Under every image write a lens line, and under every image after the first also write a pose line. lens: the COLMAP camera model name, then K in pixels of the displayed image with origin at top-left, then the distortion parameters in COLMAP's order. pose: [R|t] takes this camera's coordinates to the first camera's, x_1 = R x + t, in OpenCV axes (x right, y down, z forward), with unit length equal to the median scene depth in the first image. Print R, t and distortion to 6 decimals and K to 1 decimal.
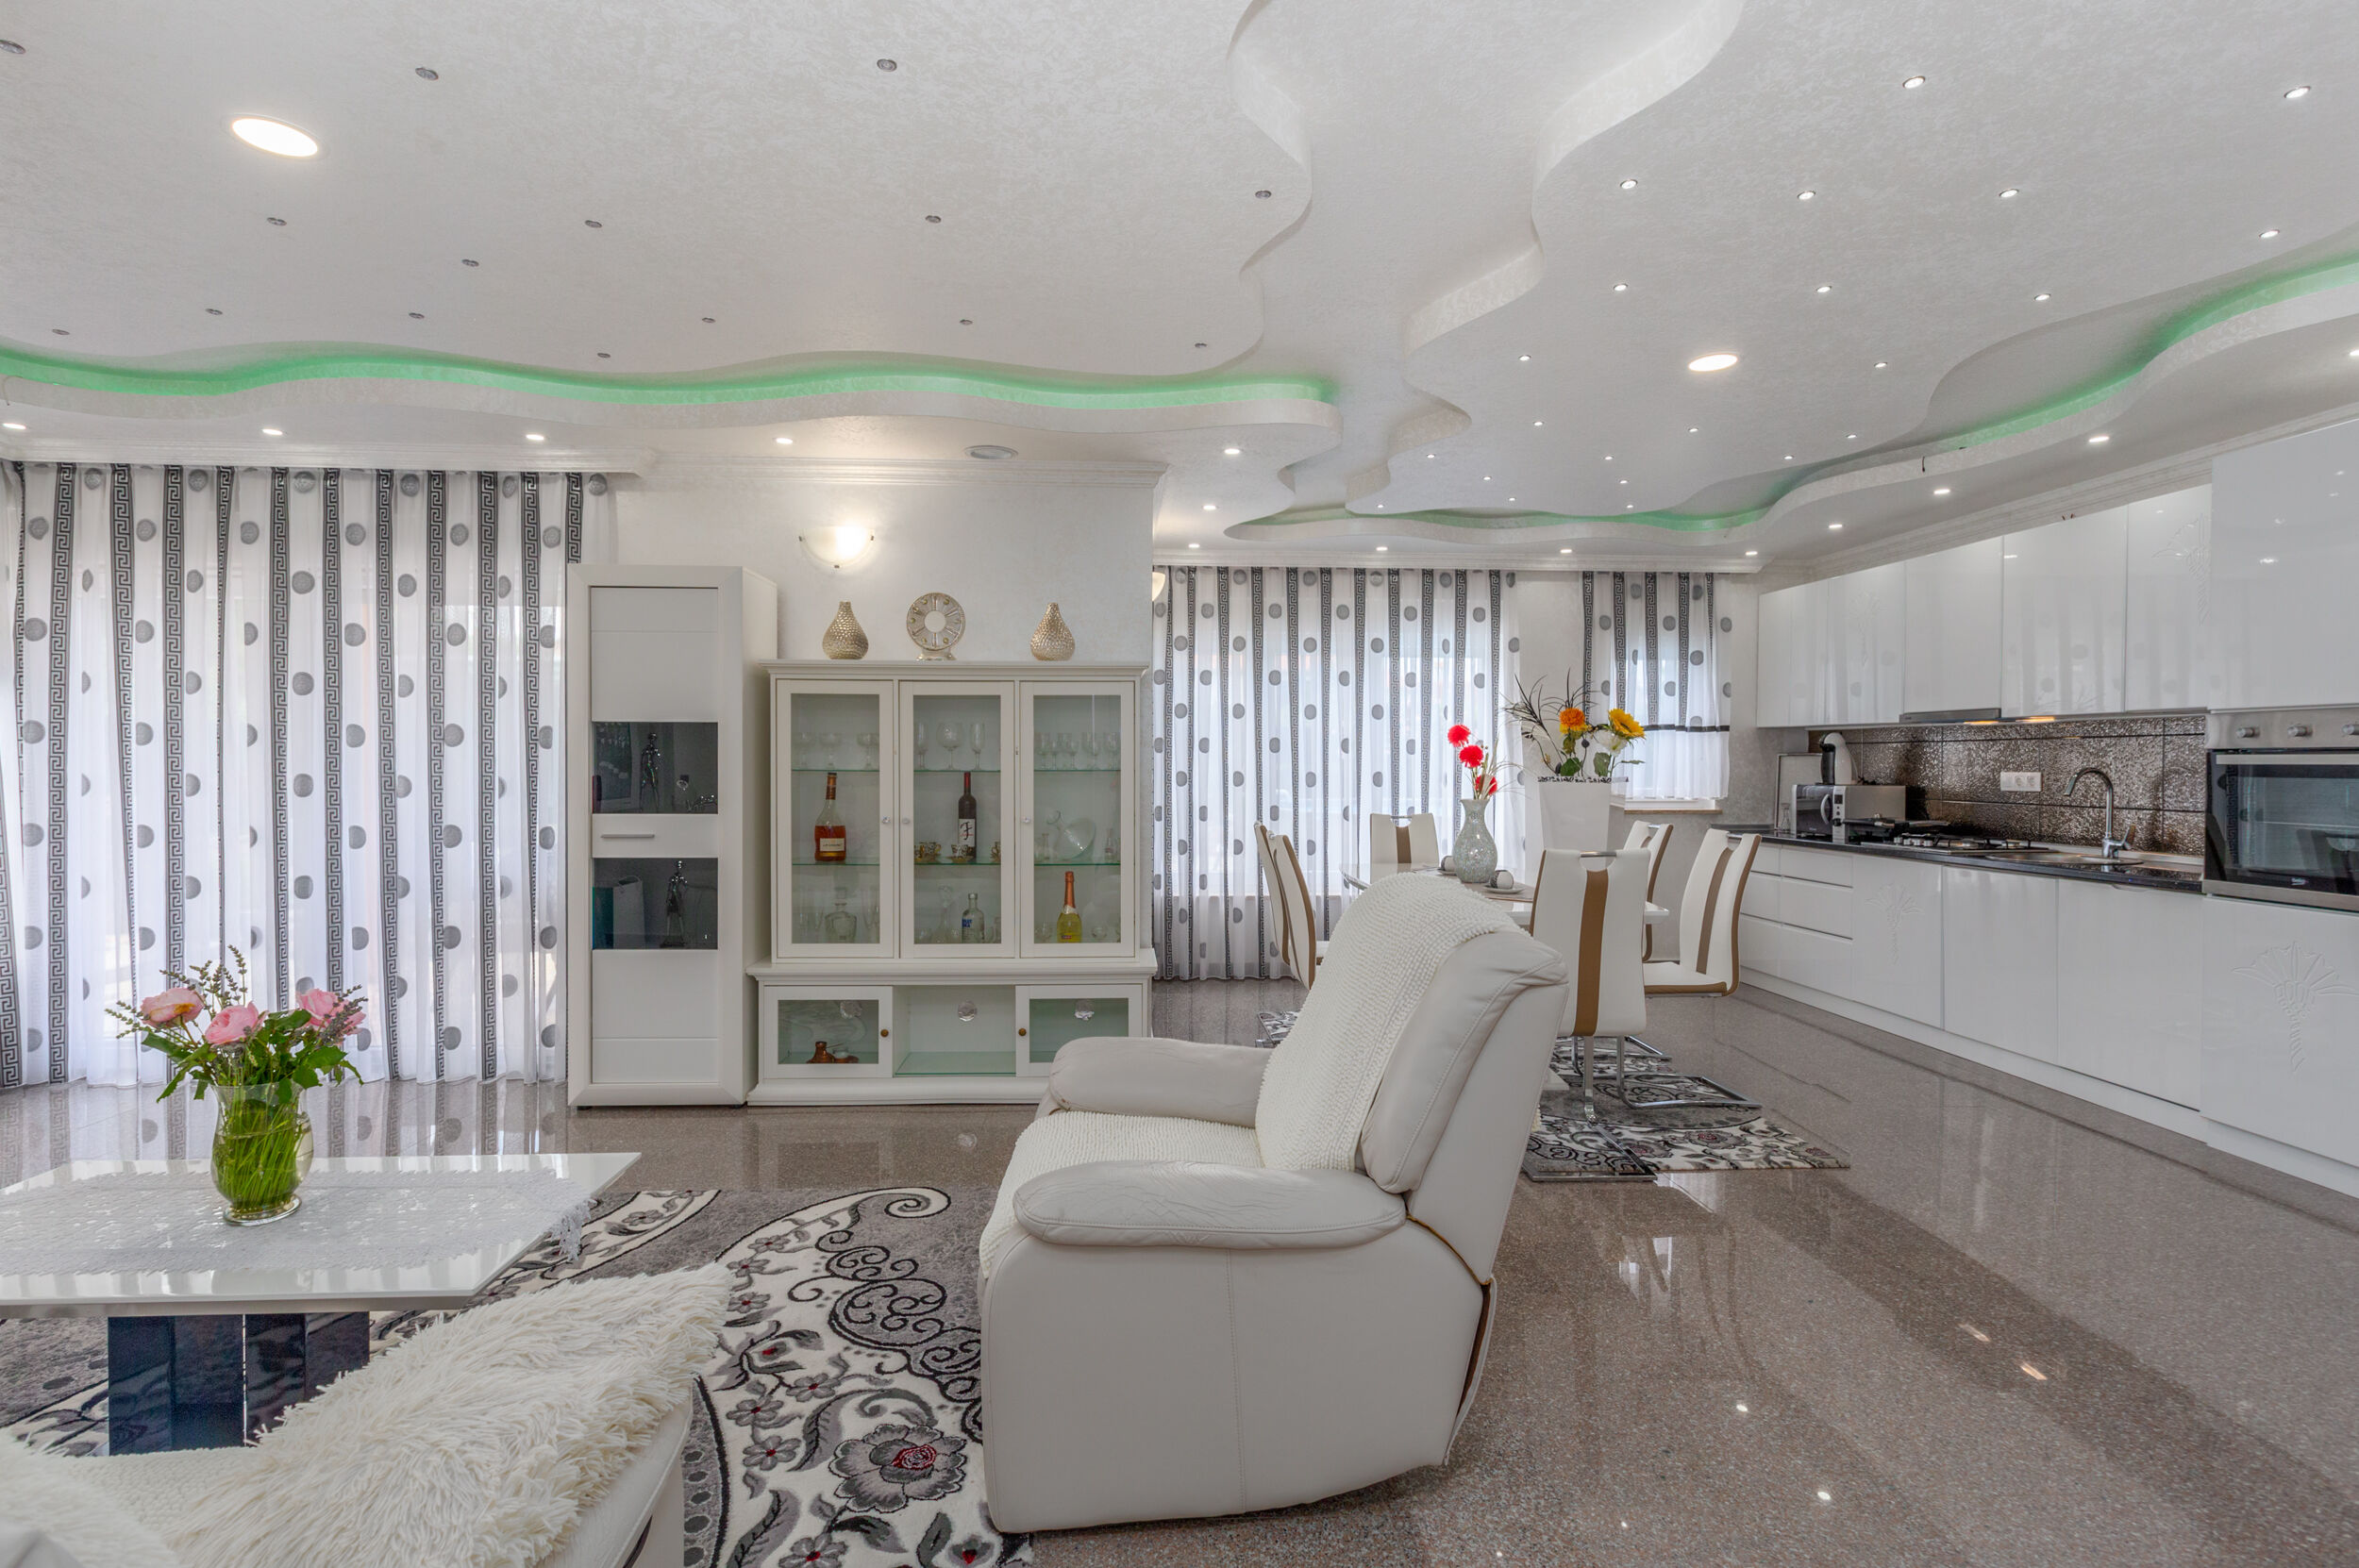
lens RADIAL K [[1133.1, 0, 1174.2], [0, 1133.1, 780.3], [0, 0, 1]] dist [-0.000020, 0.000869]
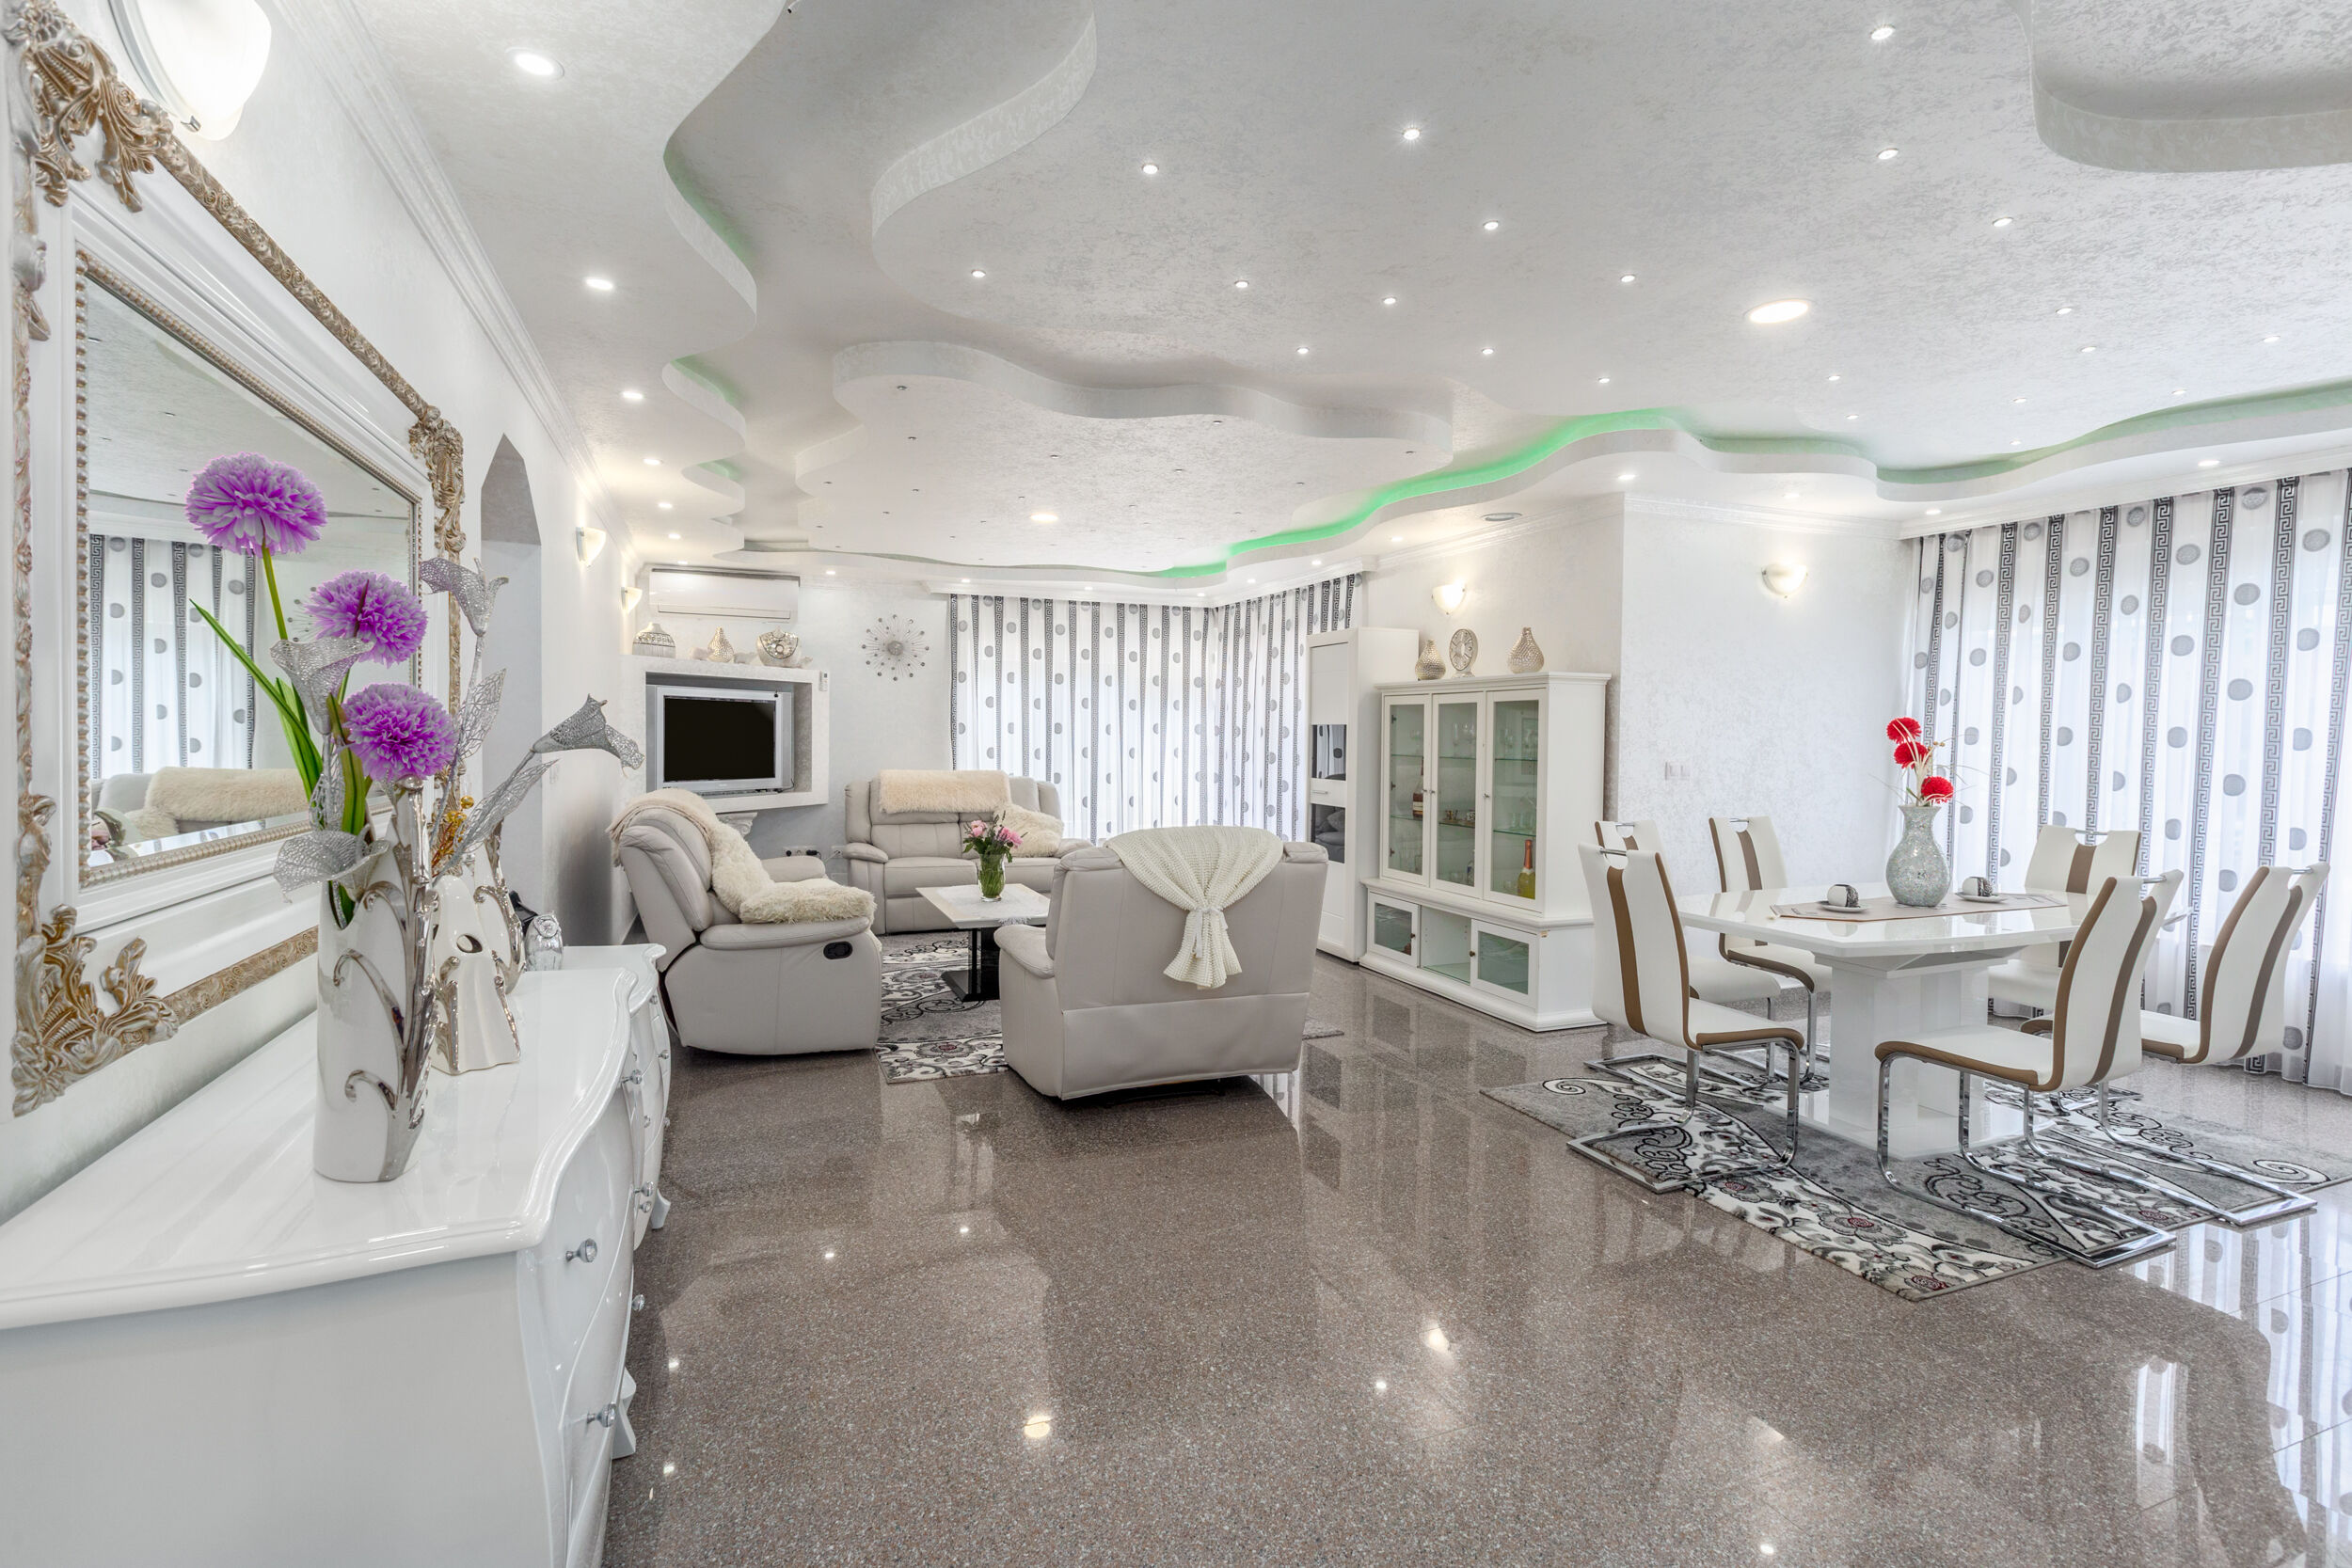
lens RADIAL K [[1077.0, 0, 1155.5], [0, 1077.0, 760.5], [0, 0, 1]] dist [0.002225, -0.000154]
pose [[0.319176, 0.024724, -0.947373, 0.923828], [-0.022226, 0.999580, 0.018599, -0.021558], [0.947435, 0.015120, 0.319592, 0.229788]]
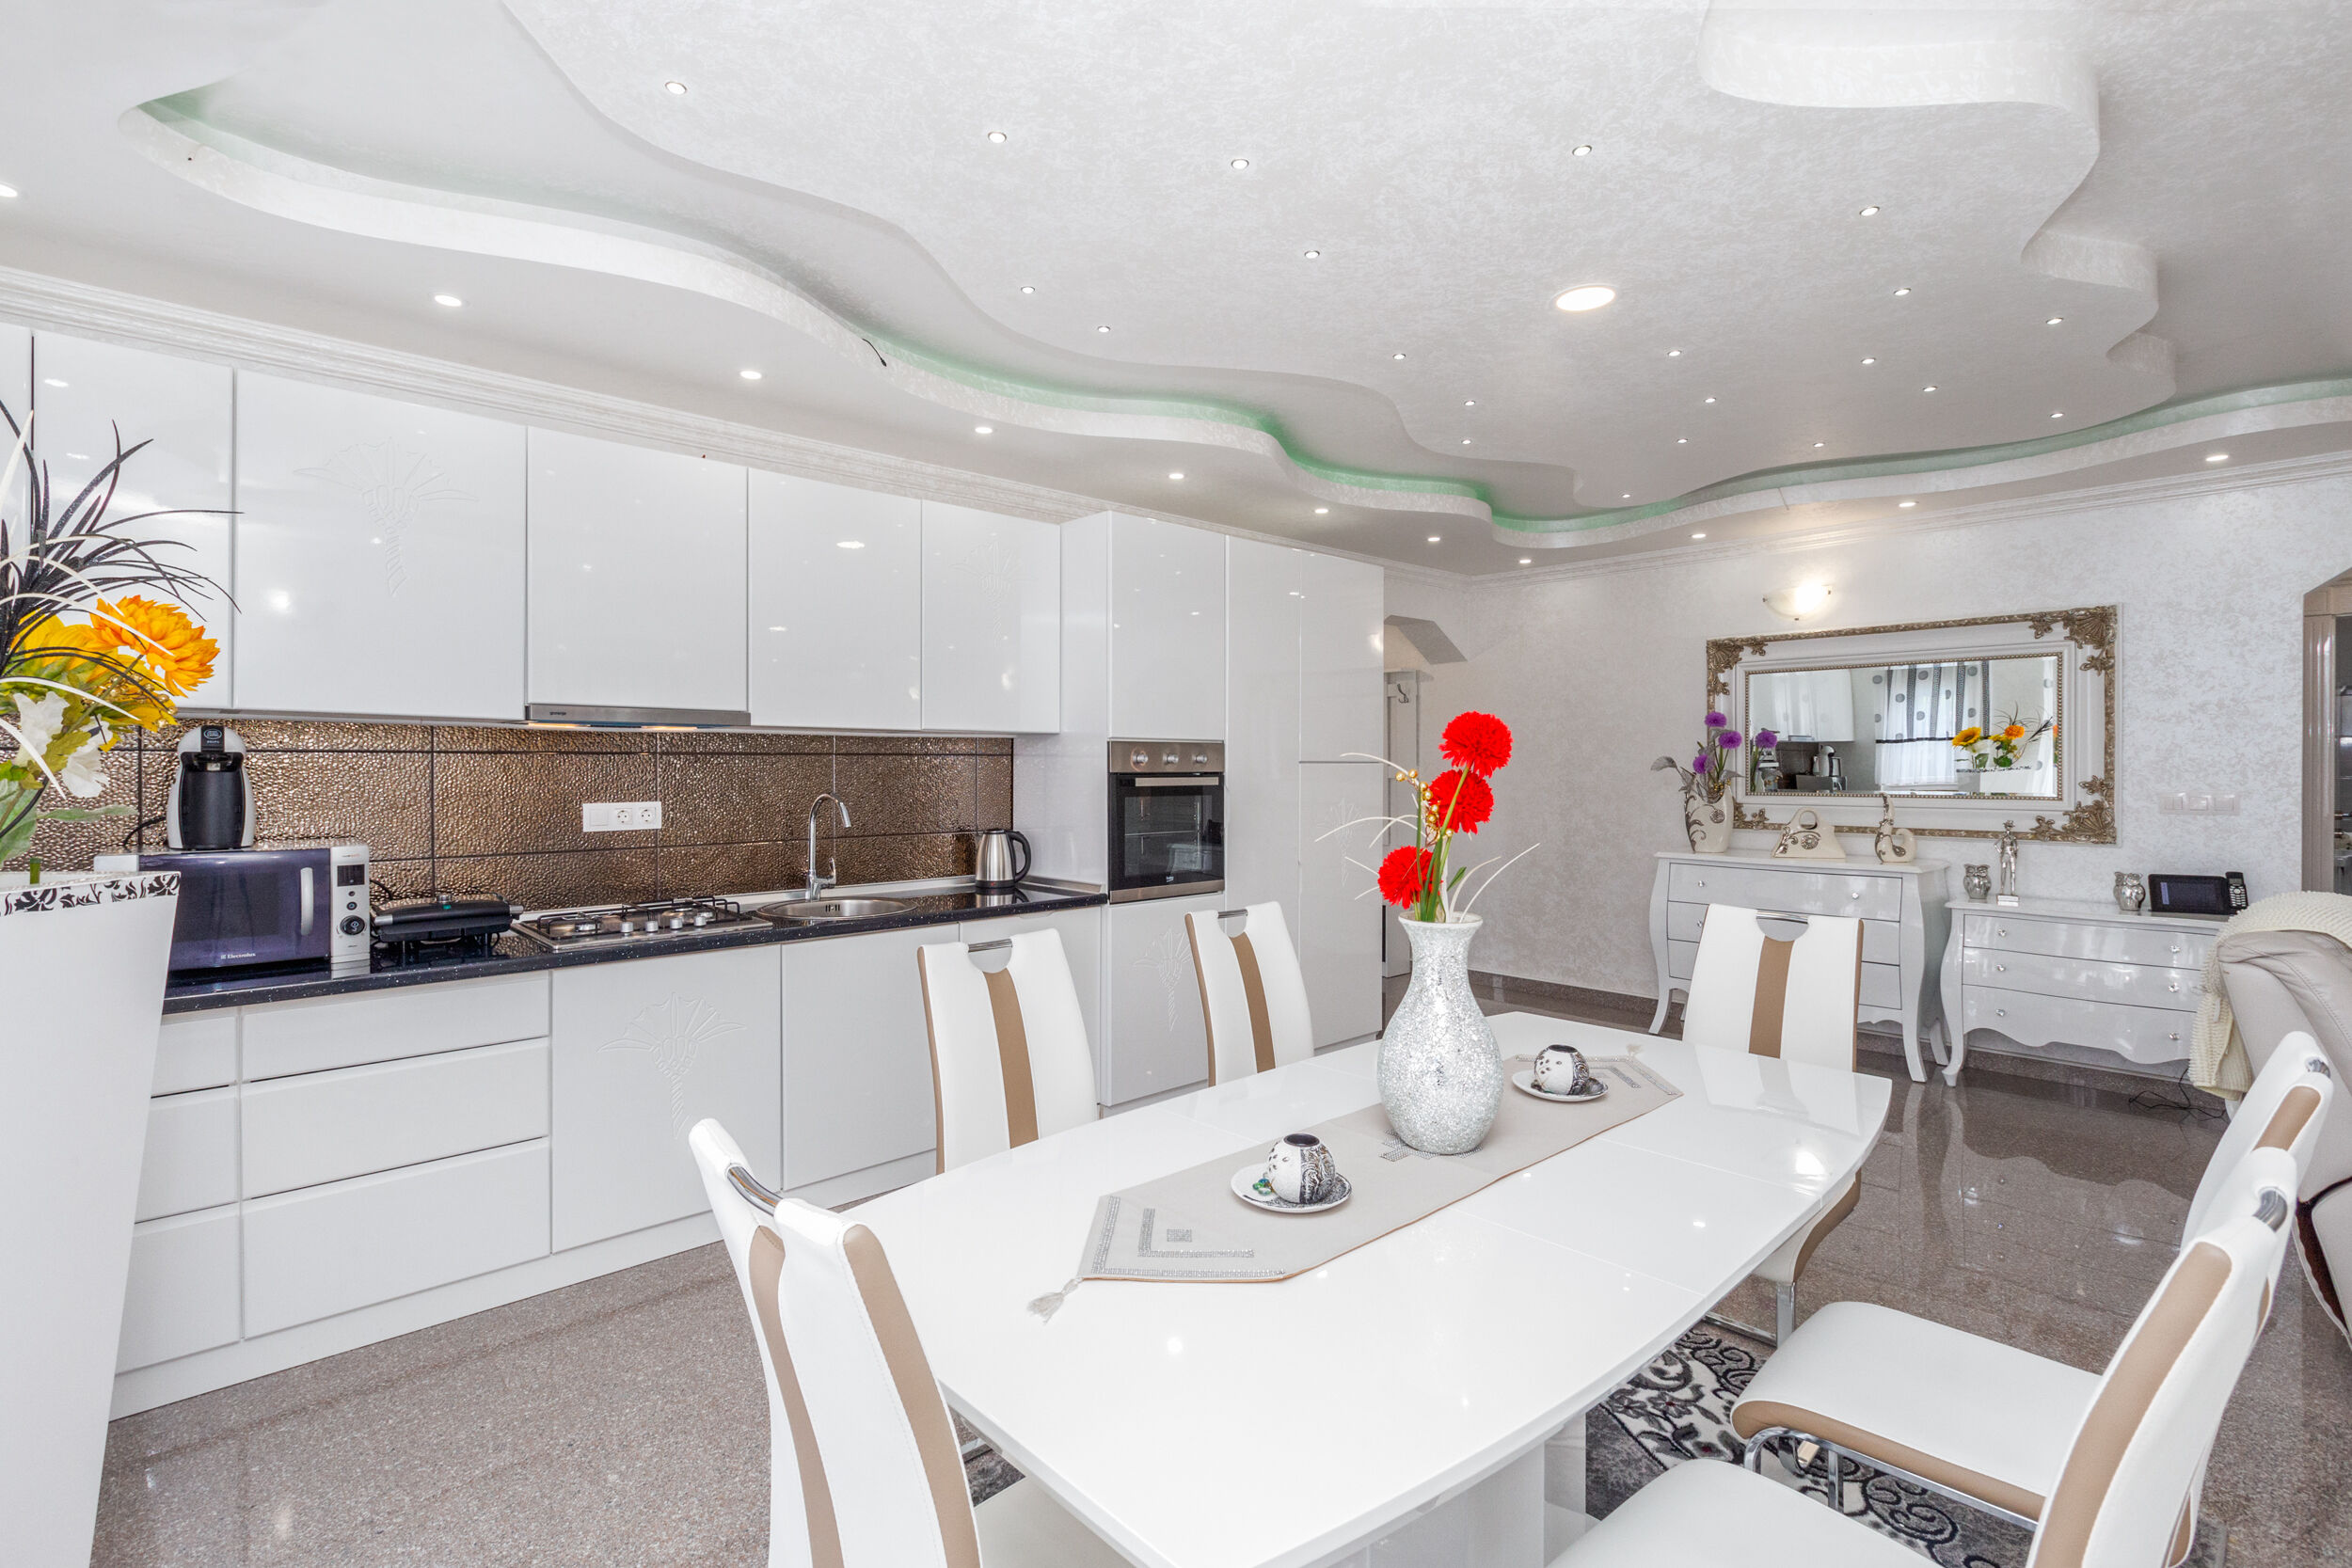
lens RADIAL K [[1077.0, 0, 1156.1], [0, 1077.0, 761.7], [0, 0, 1]] dist [0.002225, -0.000154]
pose [[-0.631283, -0.000462, 0.775552, 0.057296], [0.010650, 0.999900, 0.009264, -0.041871], [-0.775479, 0.014108, -0.631215, 1.420962]]
